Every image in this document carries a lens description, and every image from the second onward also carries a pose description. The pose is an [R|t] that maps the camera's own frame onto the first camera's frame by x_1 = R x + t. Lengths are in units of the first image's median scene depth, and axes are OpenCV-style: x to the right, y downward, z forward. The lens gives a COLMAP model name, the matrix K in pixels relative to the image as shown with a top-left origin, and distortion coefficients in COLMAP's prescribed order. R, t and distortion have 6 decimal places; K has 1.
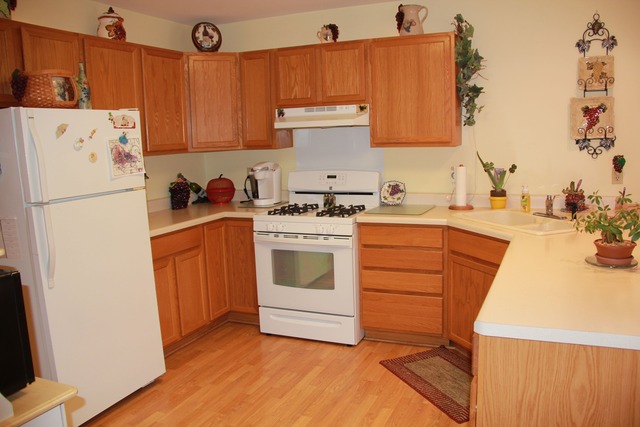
lens RADIAL K [[541.6, 0, 320.0], [0, 541.6, 213.5], [0, 0, 1]] dist [-0.208530, 0.244943]
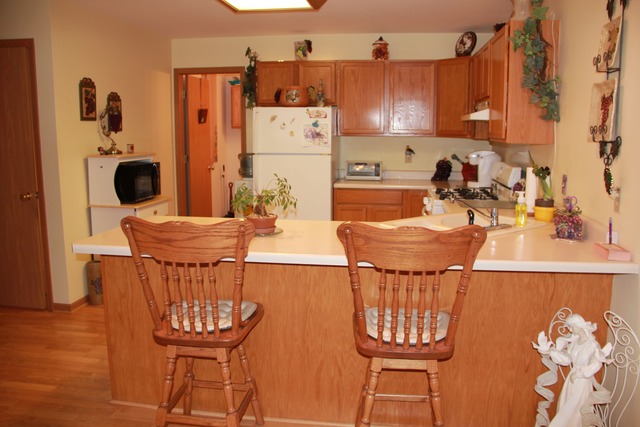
lens RADIAL K [[541.6, 0, 320.0], [0, 541.6, 213.5], [0, 0, 1]] dist [-0.208530, 0.244943]
pose [[0.268110, 0.179749, -0.946471, 1.306128], [-0.153620, 0.977846, 0.142191, -0.107884], [0.951062, 0.107274, 0.289783, 0.536485]]
